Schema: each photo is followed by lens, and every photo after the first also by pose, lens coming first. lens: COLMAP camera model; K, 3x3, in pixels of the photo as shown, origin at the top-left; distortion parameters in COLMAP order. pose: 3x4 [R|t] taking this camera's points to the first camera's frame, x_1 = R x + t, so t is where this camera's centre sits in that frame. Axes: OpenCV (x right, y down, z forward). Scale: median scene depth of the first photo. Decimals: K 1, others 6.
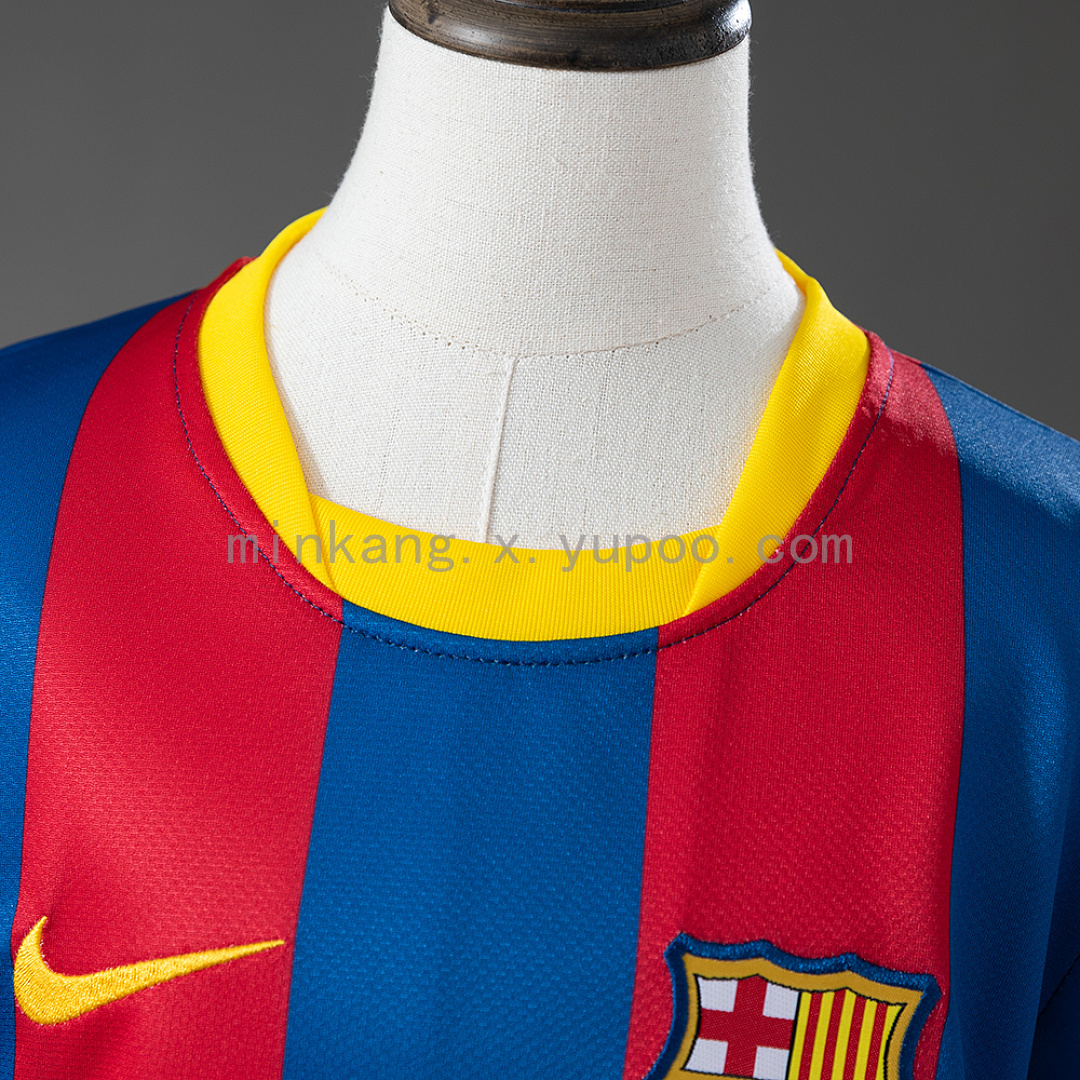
lens RADIAL K [[2333.3, 0, 540.0], [0, 2333.3, 540.0], [0, 0, 1]] dist [0.000022, 0.166768]
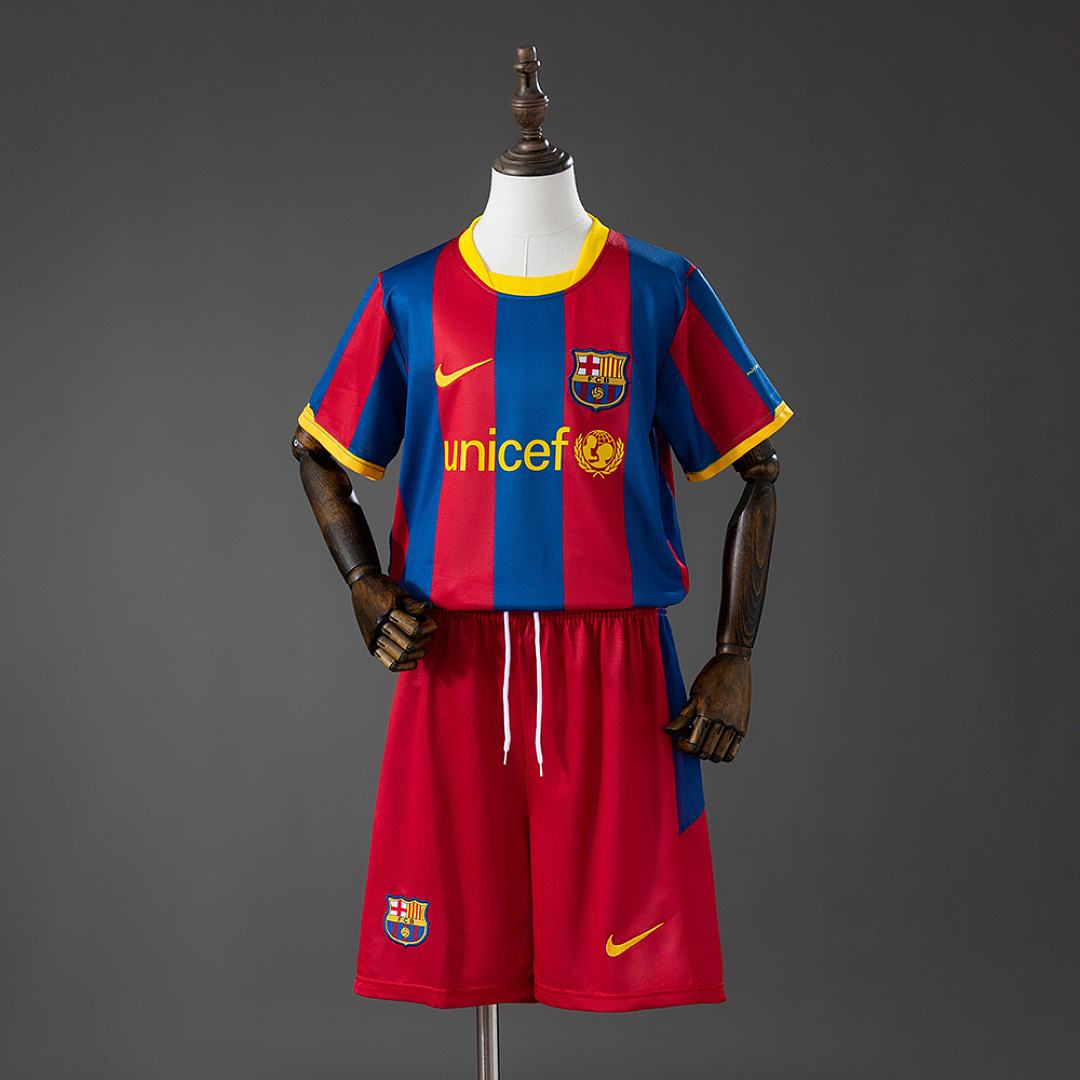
lens RADIAL K [[2316.0, 0, 540.0], [0, 2316.0, 540.0], [0, 0, 1]] dist [0.008425, -0.248380]
pose [[0.993017, -0.109971, -0.042698, 0.150330], [0.106478, 0.991336, -0.076915, 0.915665], [0.050786, 0.071832, 0.996123, -3.714835]]
